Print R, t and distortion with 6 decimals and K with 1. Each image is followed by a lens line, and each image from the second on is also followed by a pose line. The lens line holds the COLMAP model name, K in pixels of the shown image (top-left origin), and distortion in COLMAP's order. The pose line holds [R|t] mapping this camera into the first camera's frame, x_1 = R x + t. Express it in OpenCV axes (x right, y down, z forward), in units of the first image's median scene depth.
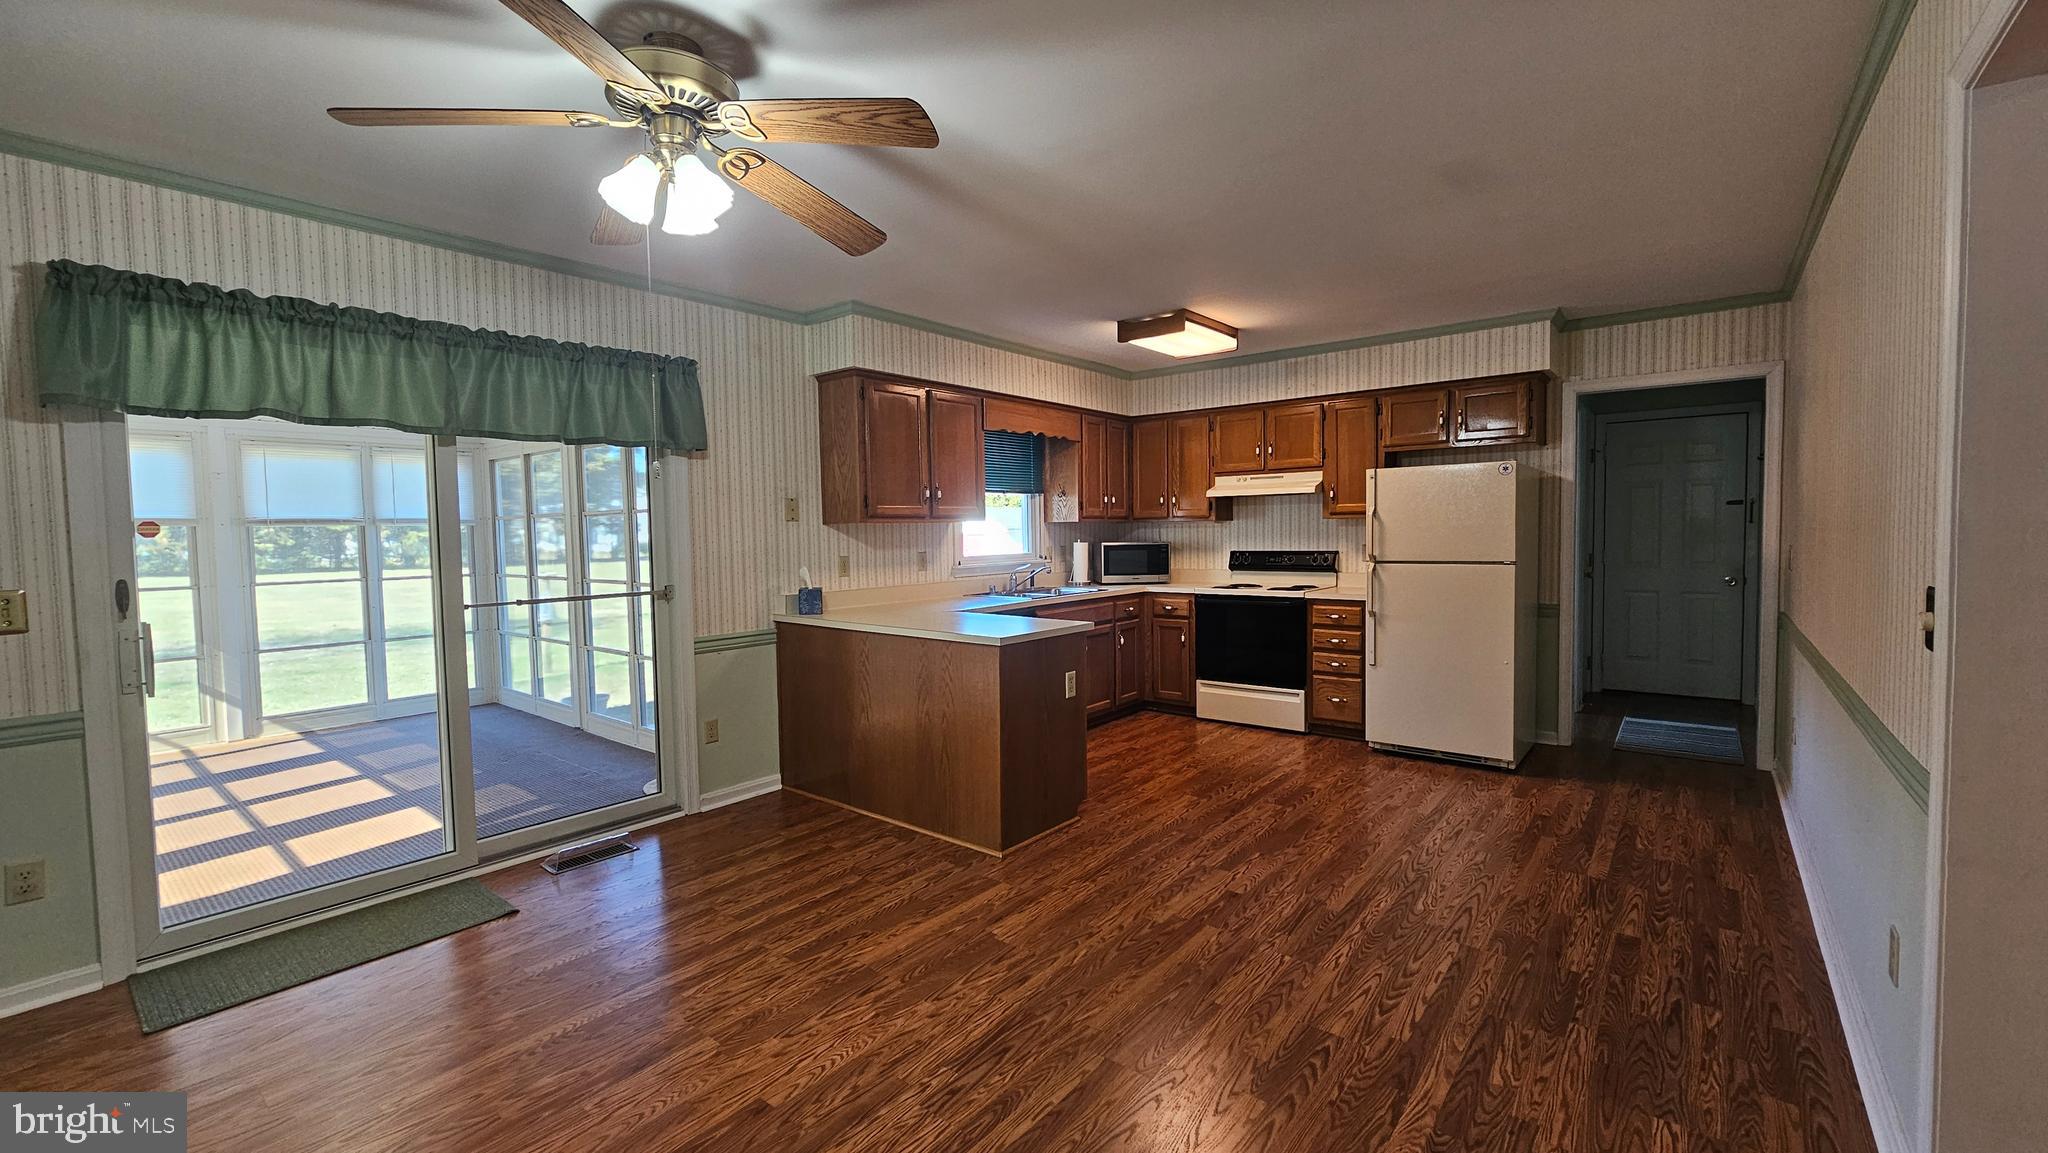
lens RADIAL K [[836.2, 0, 1029.1], [0, 836.2, 572.4], [0, 0, 1]] dist [0.001386, -0.001328]
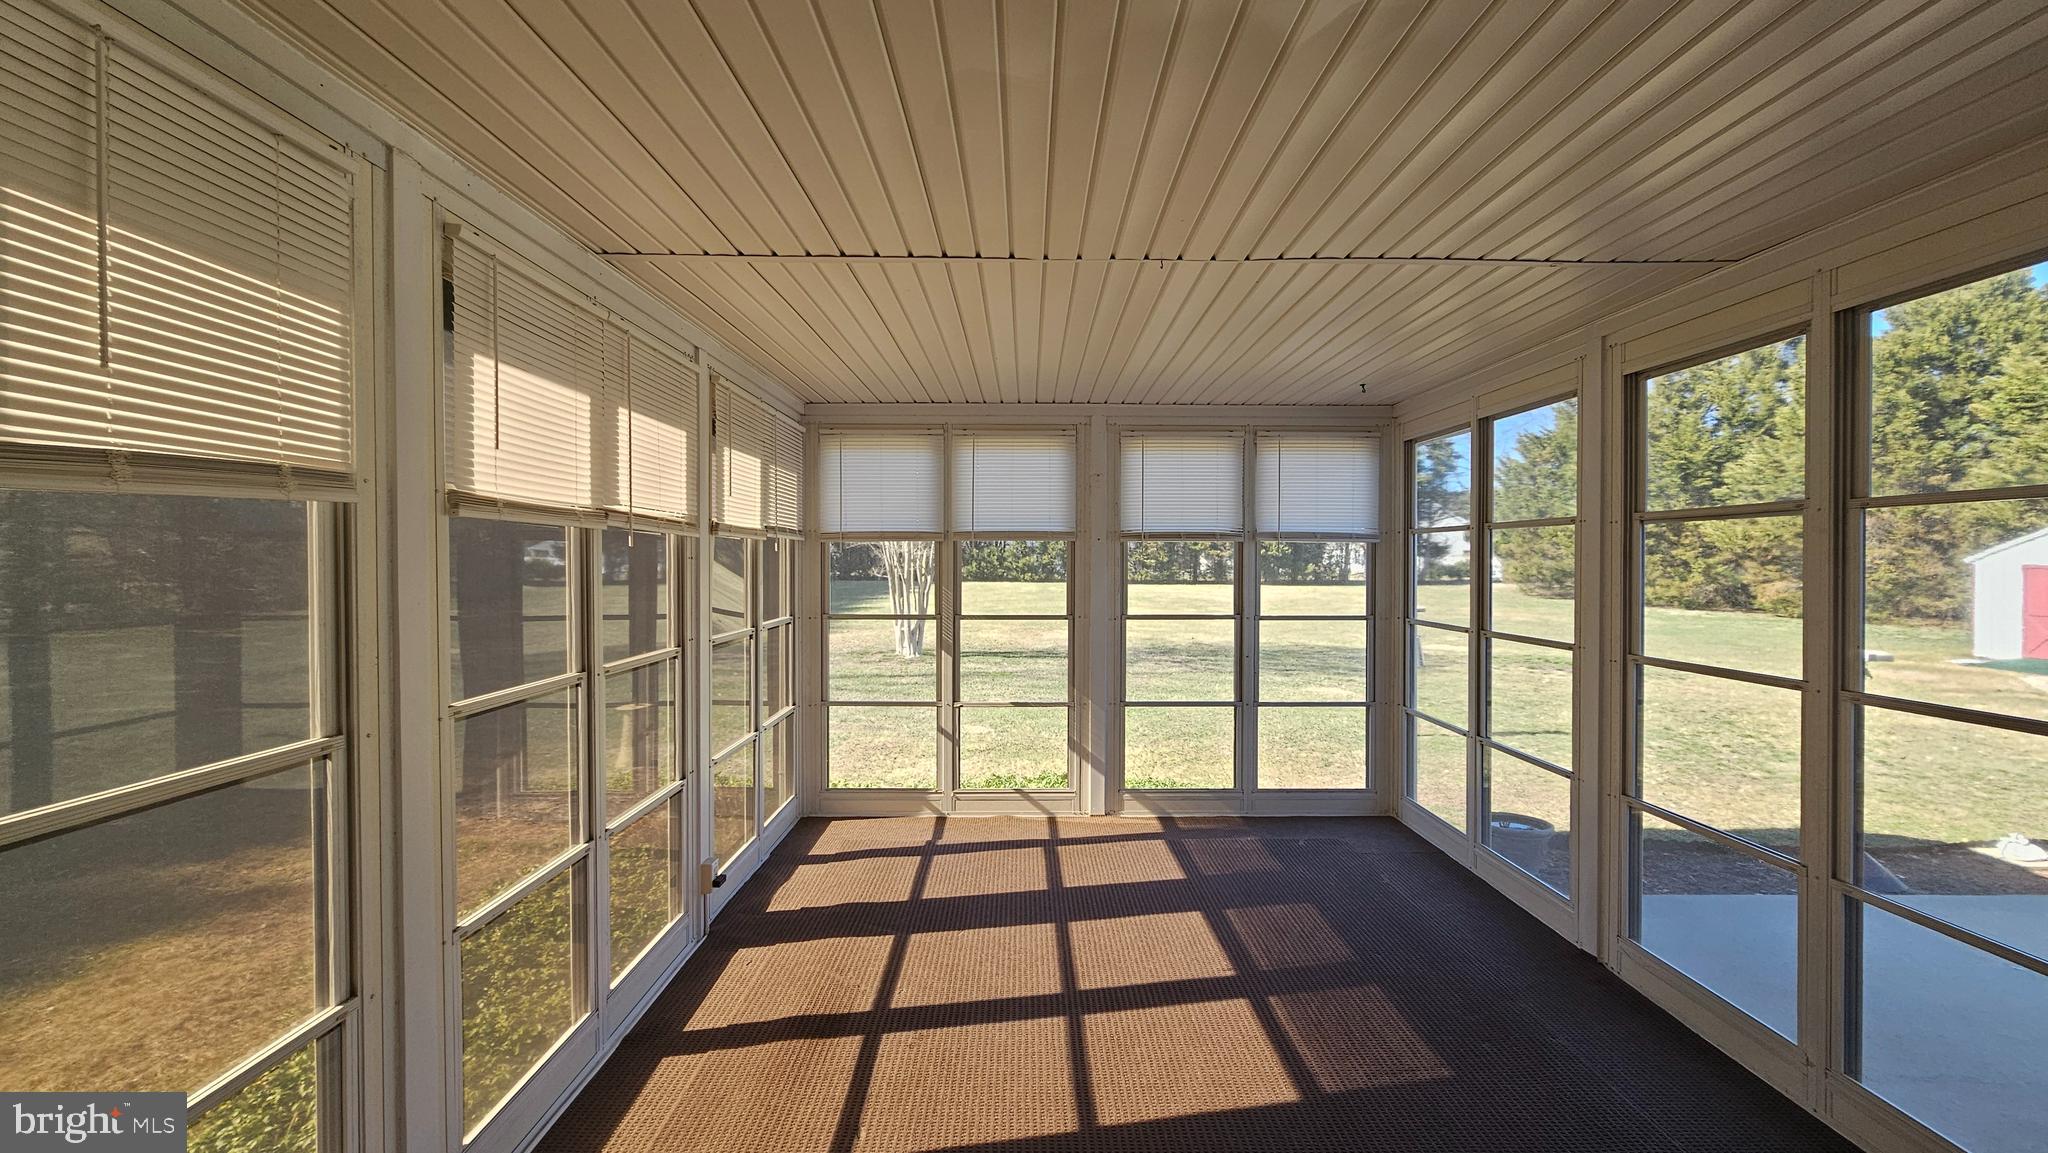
lens RADIAL K [[836.2, 0, 1029.1], [0, 836.2, 572.4], [0, 0, 1]] dist [0.001386, -0.001328]
pose [[0.633053, 0.029839, -0.773533, -0.393081], [-0.050318, 0.998730, -0.002654, -0.020316], [0.772471, 0.040603, 0.633750, 0.448527]]
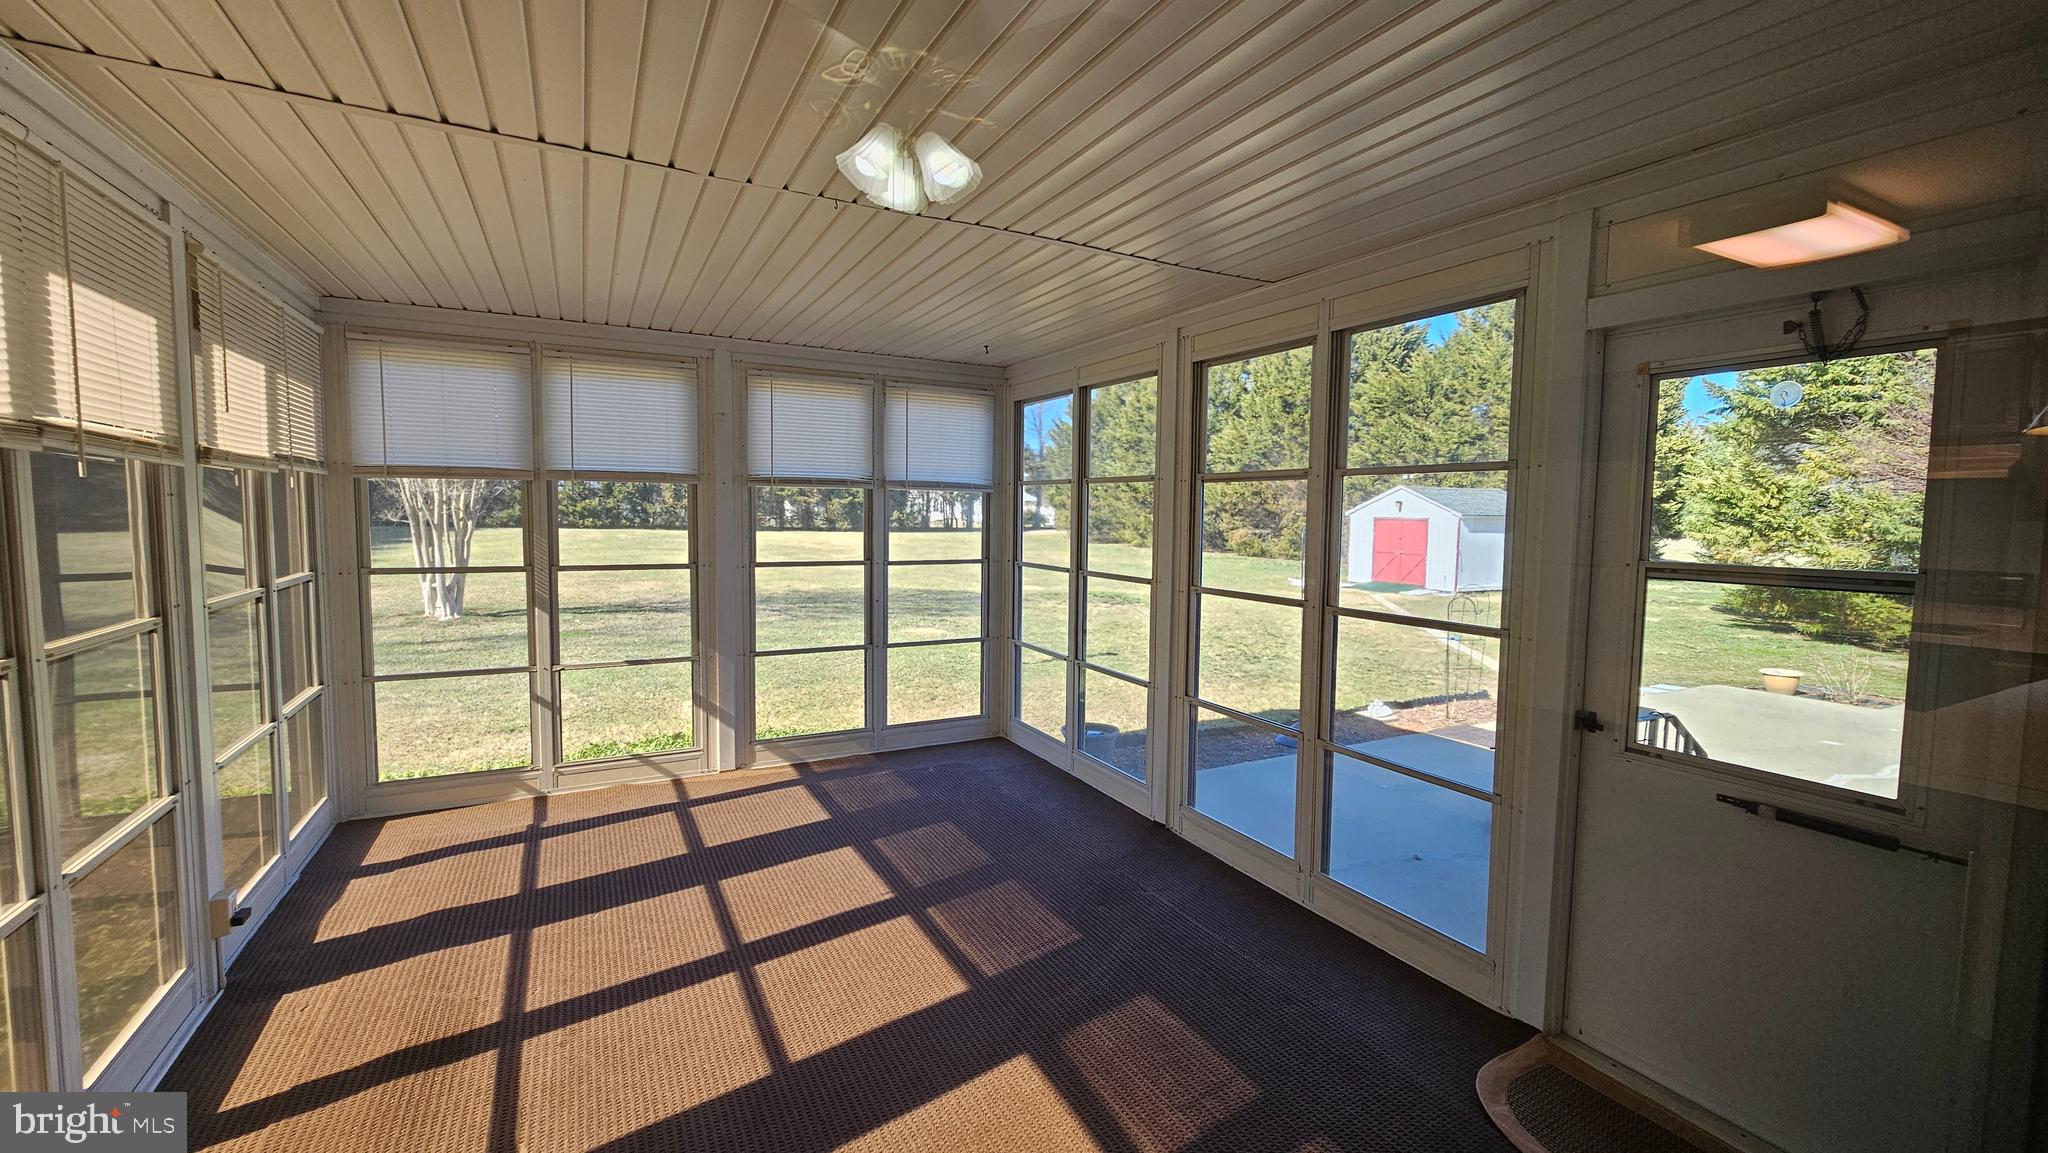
lens RADIAL K [[836.2, 0, 1029.1], [0, 836.2, 572.4], [0, 0, 1]] dist [0.001386, -0.001328]
pose [[0.921917, 0.059640, -0.382768, -0.422598], [-0.049579, 0.998117, 0.036104, -0.017846], [0.384201, -0.014308, 0.923139, 0.413476]]
